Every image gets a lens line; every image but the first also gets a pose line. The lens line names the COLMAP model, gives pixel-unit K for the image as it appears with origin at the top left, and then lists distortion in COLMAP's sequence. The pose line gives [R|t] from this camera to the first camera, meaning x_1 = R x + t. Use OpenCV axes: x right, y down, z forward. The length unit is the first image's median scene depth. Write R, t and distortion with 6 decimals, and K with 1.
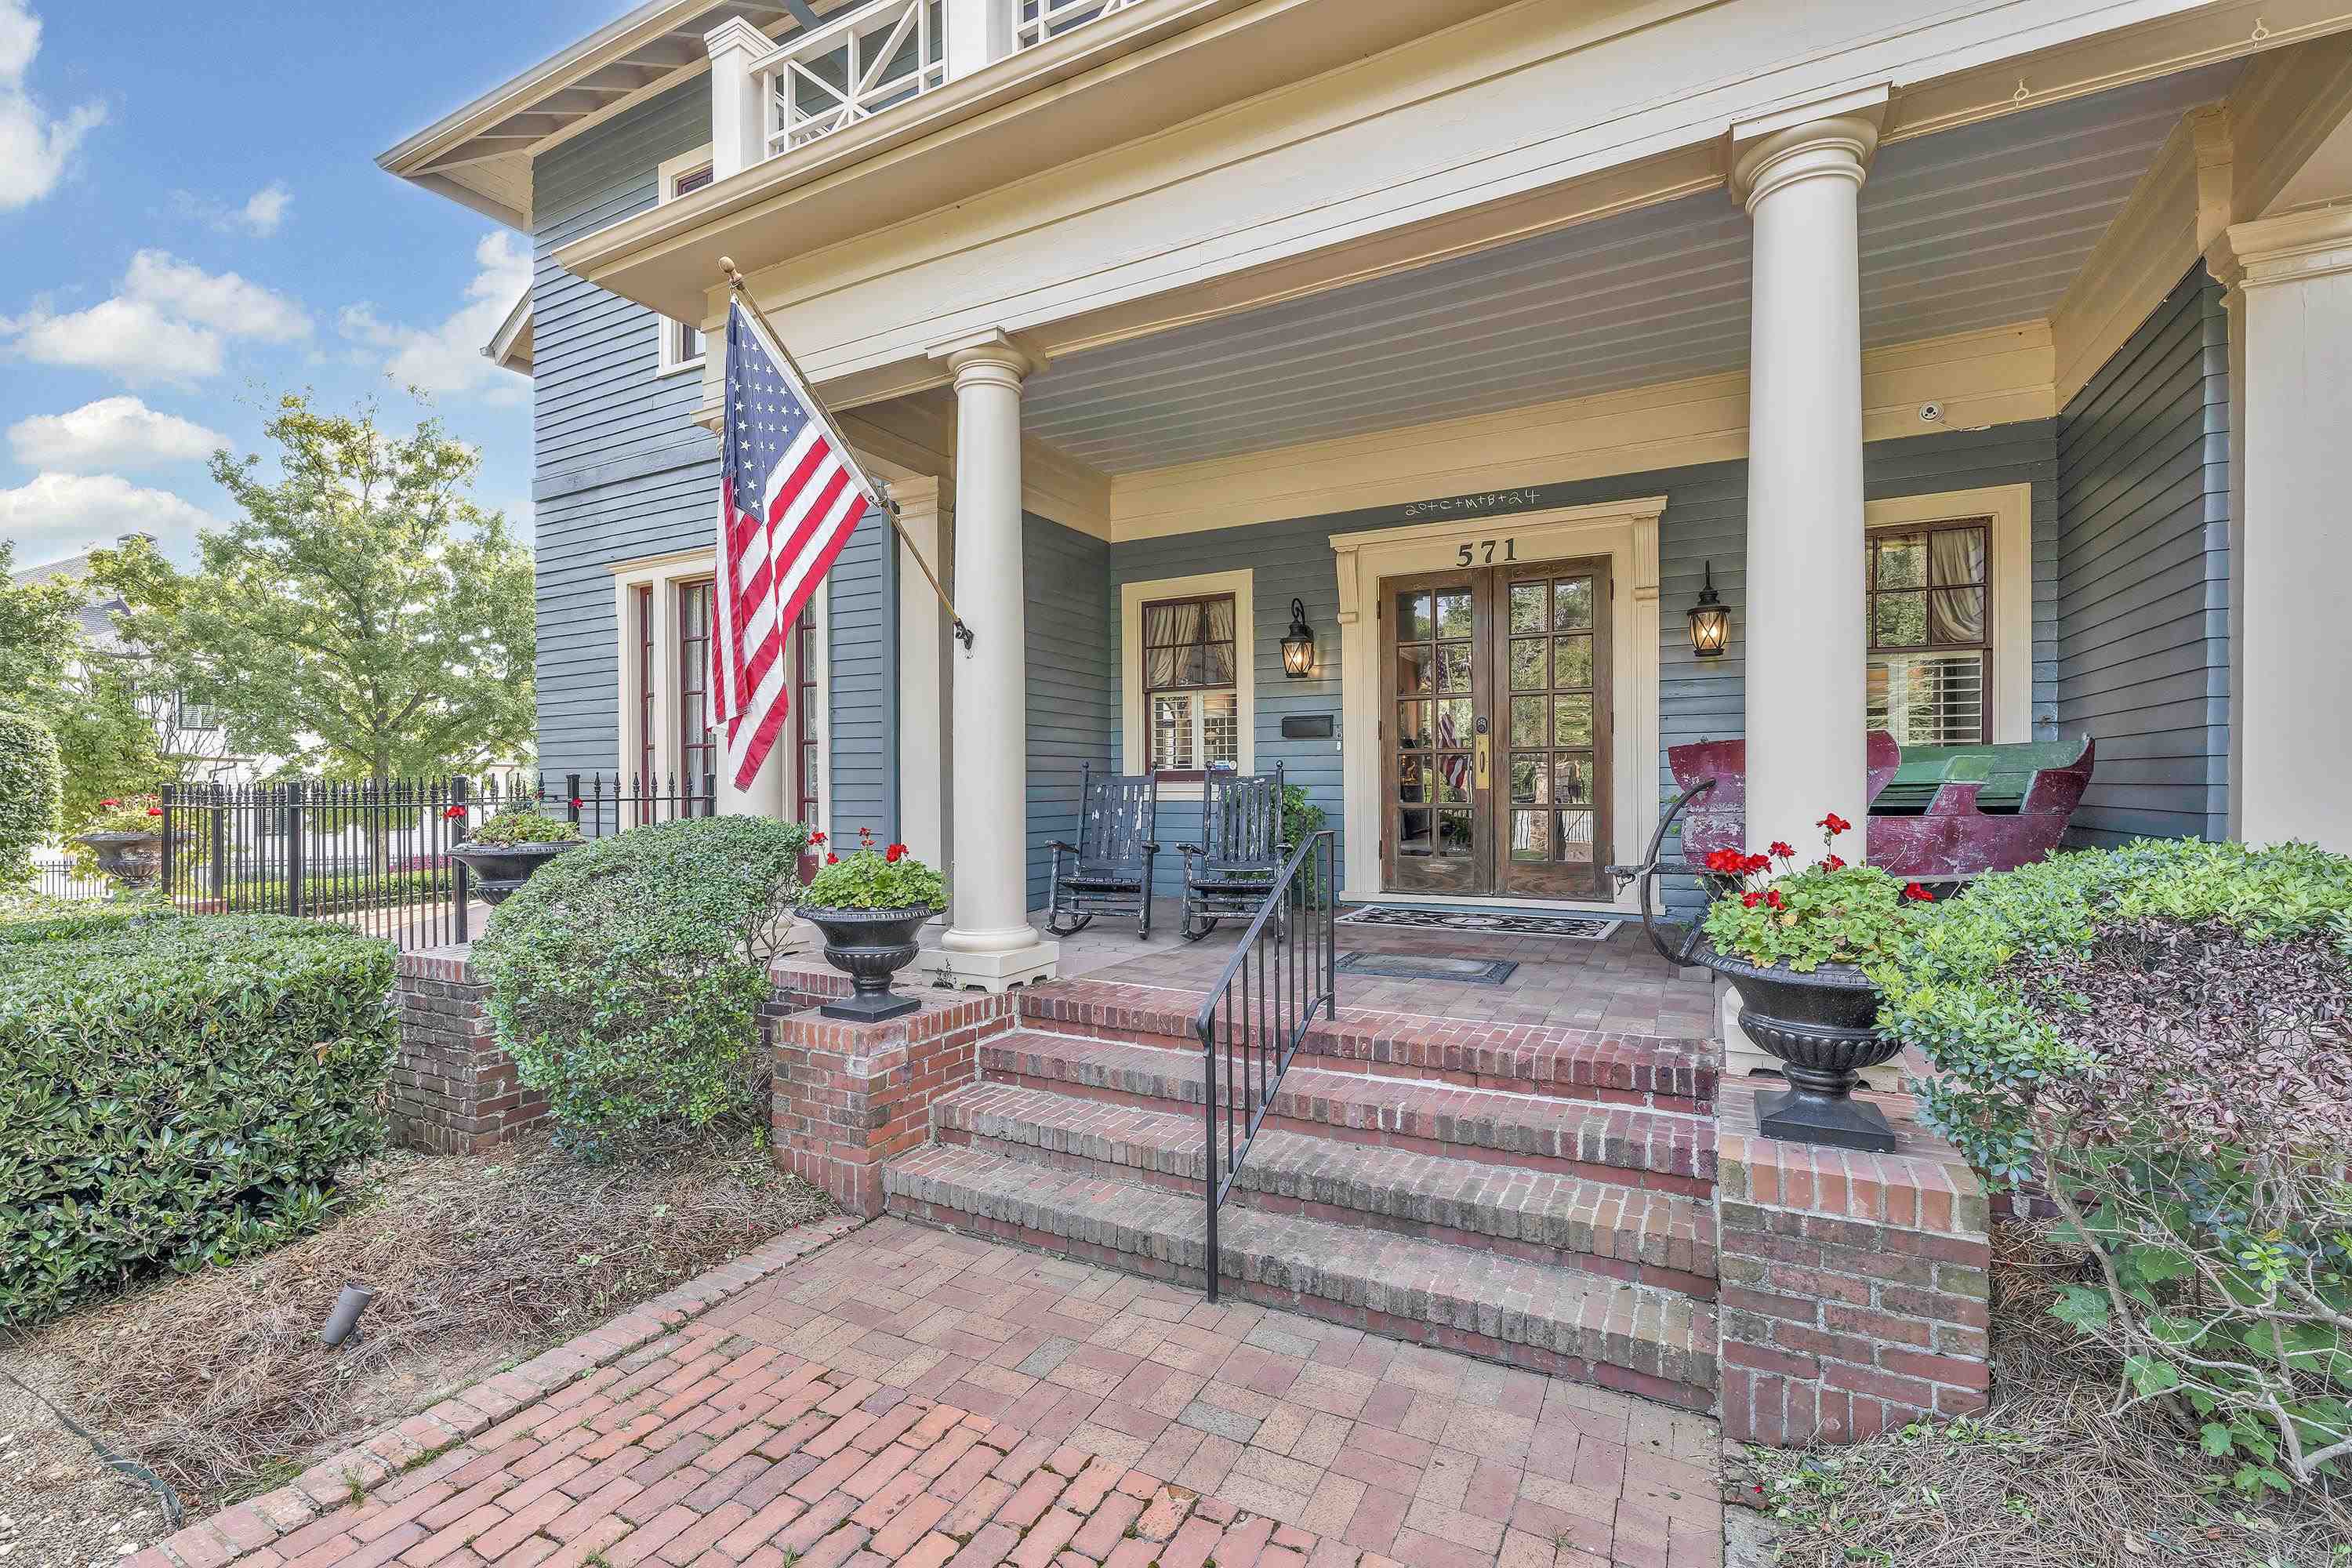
lens RADIAL K [[1020.6, 0, 1170.5], [0, 1020.6, 791.1], [0, 0, 1]] dist [-0.002304, -0.000080]
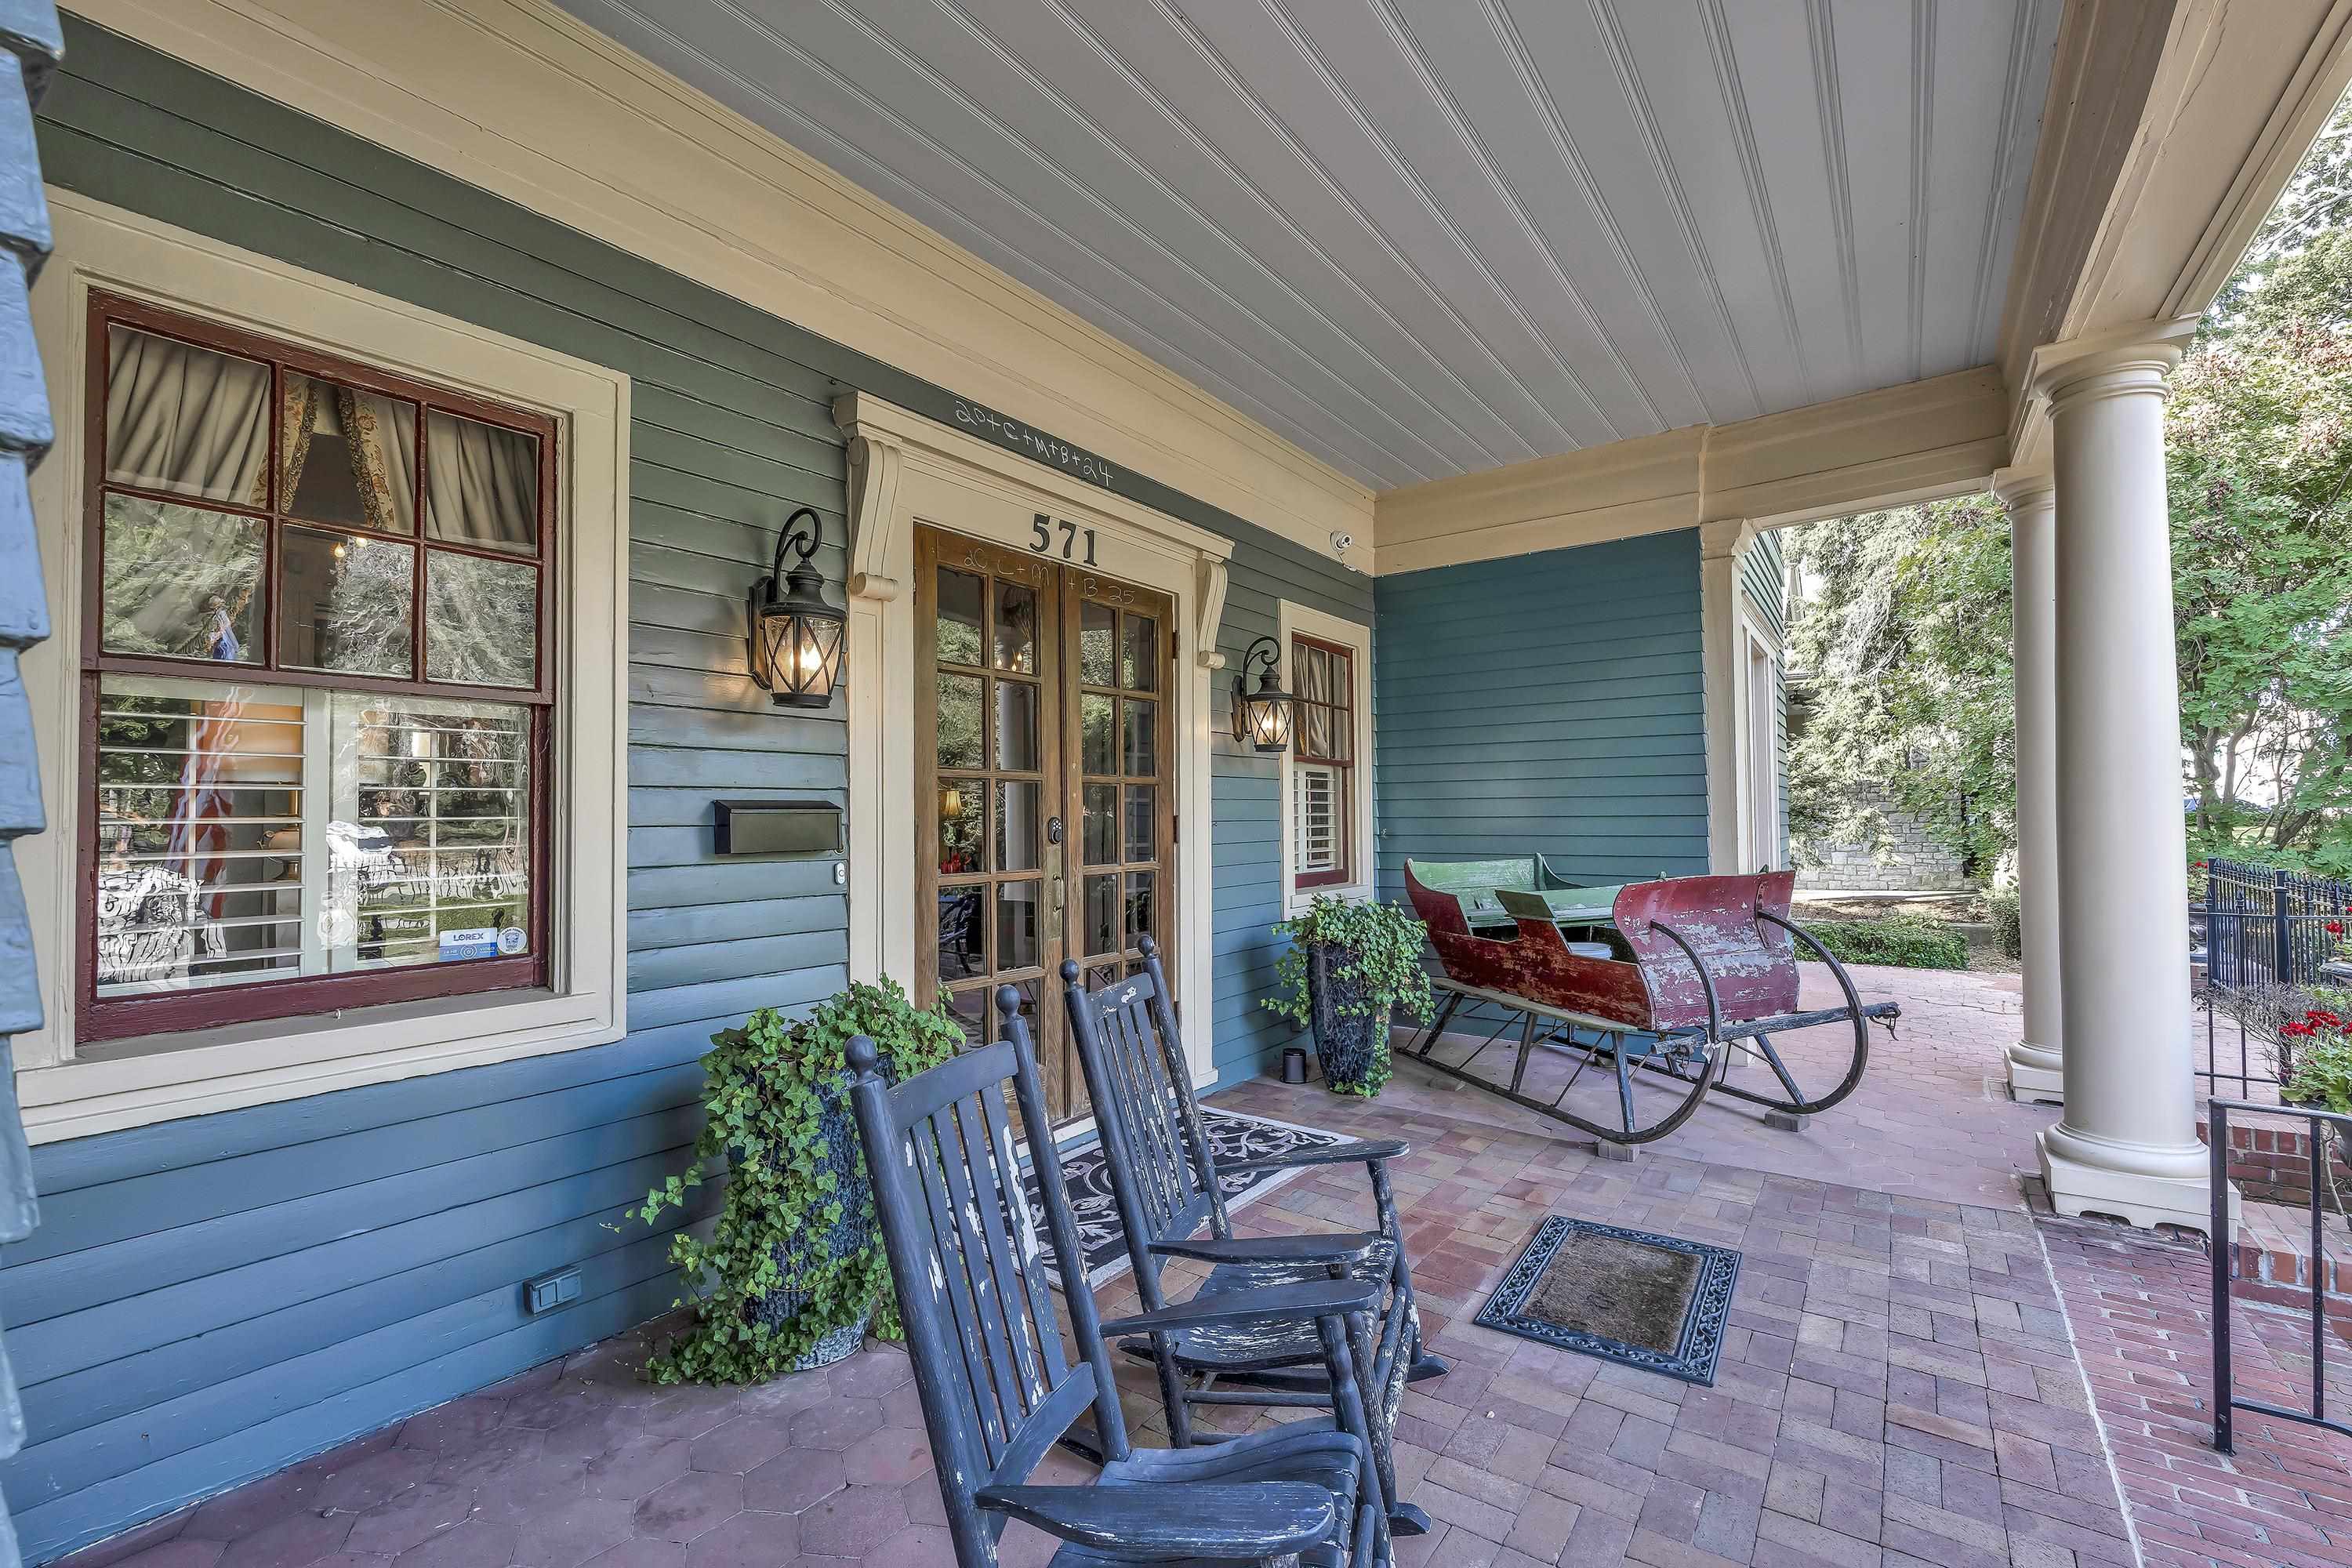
lens RADIAL K [[1020.6, 0, 1170.5], [0, 1020.6, 791.1], [0, 0, 1]] dist [-0.002304, -0.000080]
pose [[0.140901, 0.027901, 0.989631, -0.266028], [0.007821, 0.999540, -0.029294, -0.070642], [-0.989993, 0.011868, 0.140618, 0.862192]]
